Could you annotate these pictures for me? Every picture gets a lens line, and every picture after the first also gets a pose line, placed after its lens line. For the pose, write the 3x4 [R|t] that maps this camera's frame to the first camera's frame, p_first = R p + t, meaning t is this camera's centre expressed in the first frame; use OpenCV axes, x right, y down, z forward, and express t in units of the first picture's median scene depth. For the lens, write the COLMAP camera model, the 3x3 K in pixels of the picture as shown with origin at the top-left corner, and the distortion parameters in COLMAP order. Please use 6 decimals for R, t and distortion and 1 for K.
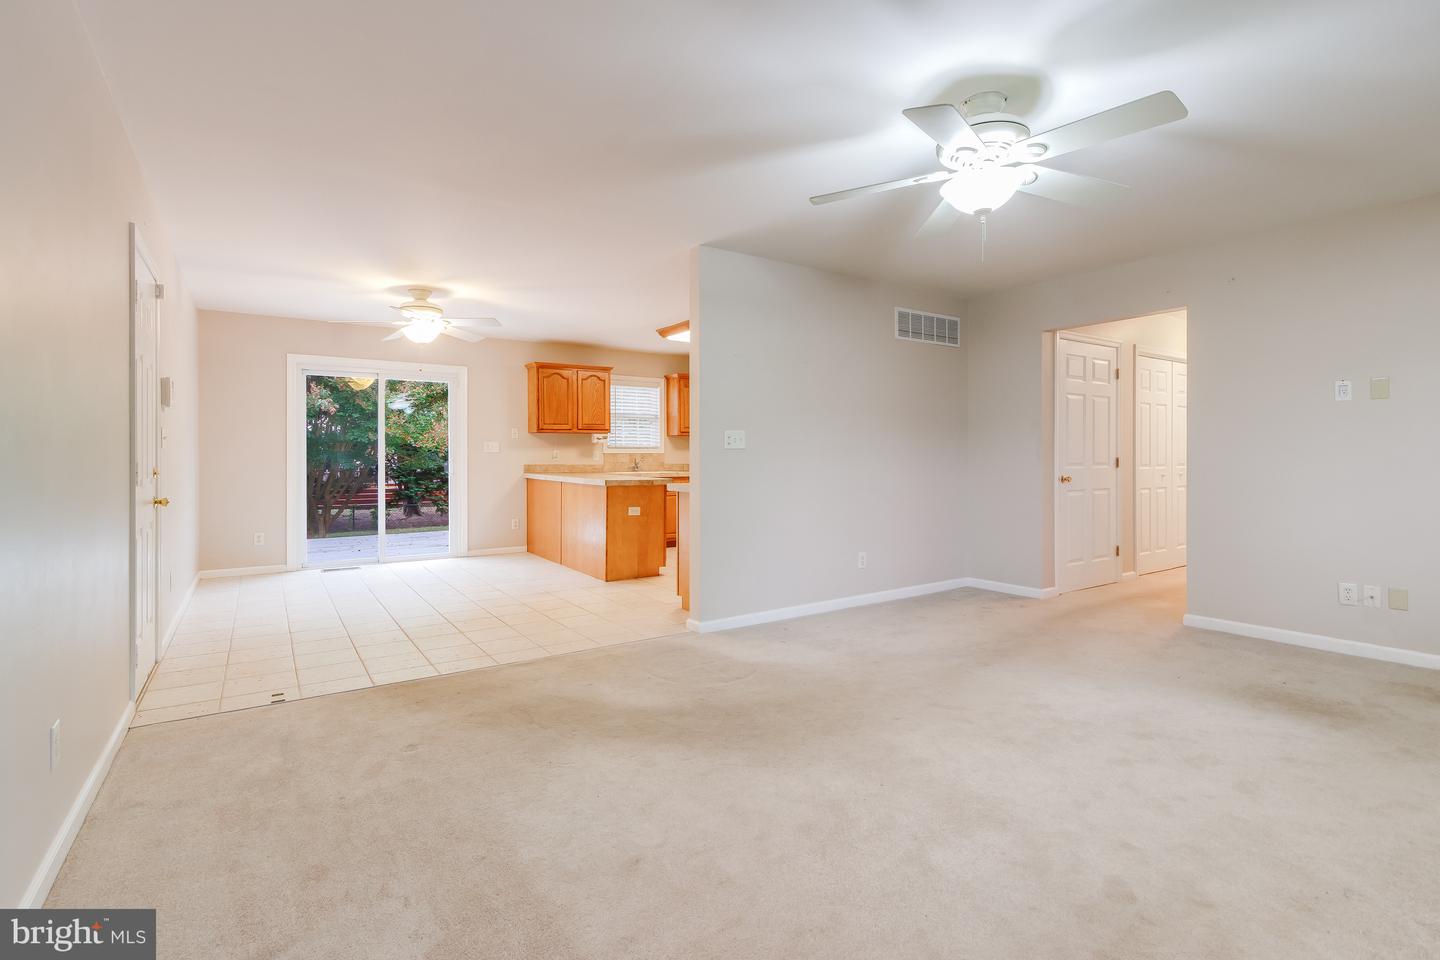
lens RADIAL K [[658.6, 0, 712.7], [0, 658.6, 457.3], [0, 0, 1]] dist [0.007553, -0.005801]
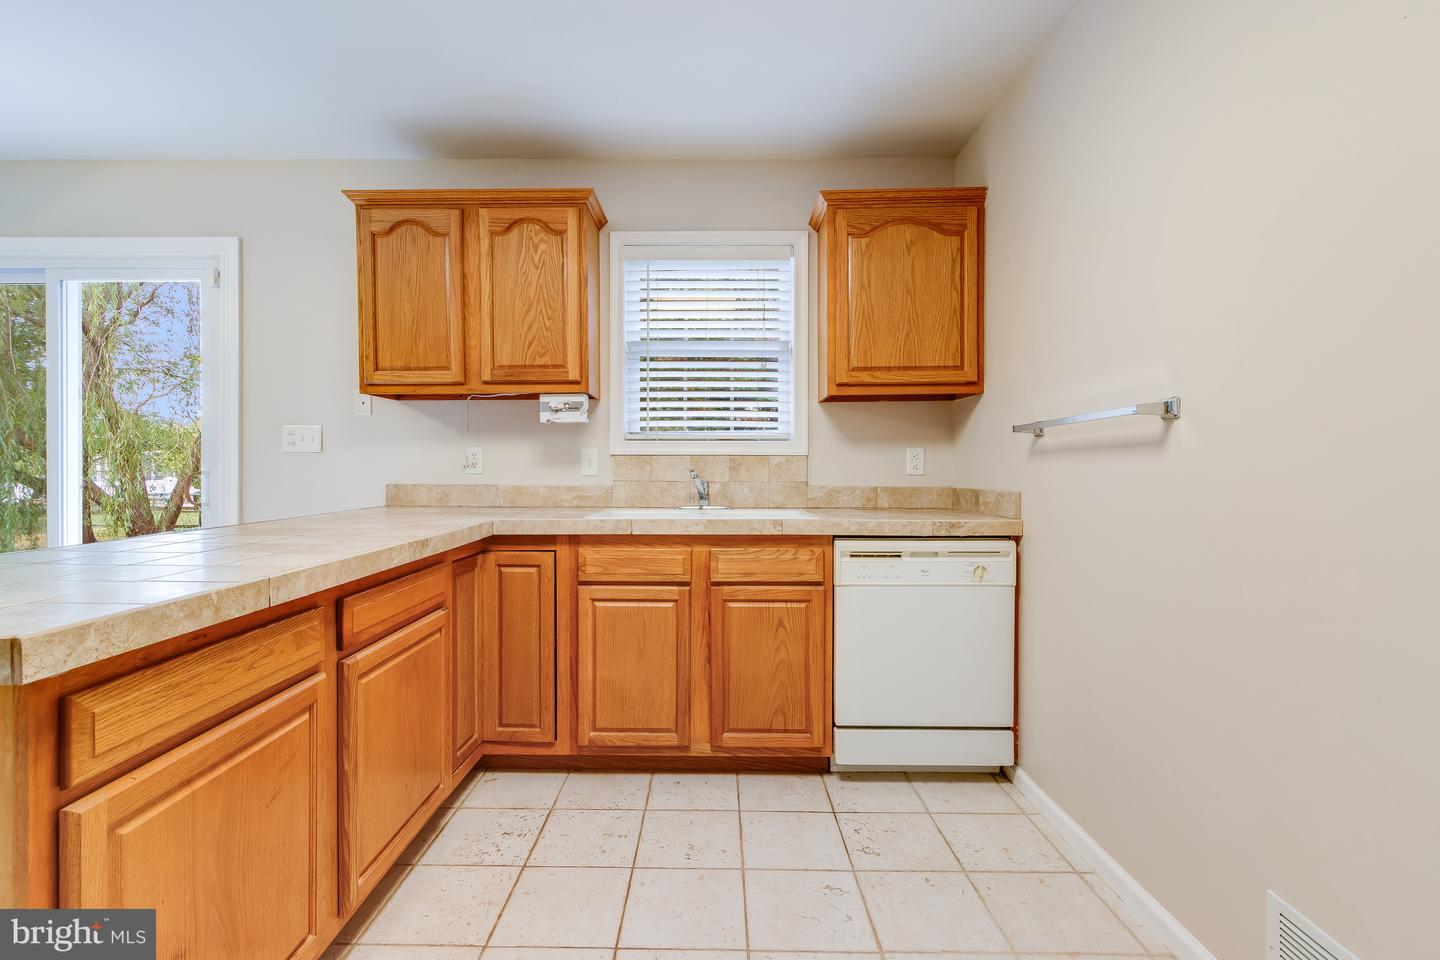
lens RADIAL K [[658.6, 0, 703.5], [0, 658.6, 477.0], [0, 0, 1]] dist [0.007553, -0.005801]
pose [[0.809549, 0.010321, -0.586961, 0.113900], [-0.004885, 0.999929, 0.010844, 0.002545], [0.587032, -0.005912, 0.809542, 0.992202]]
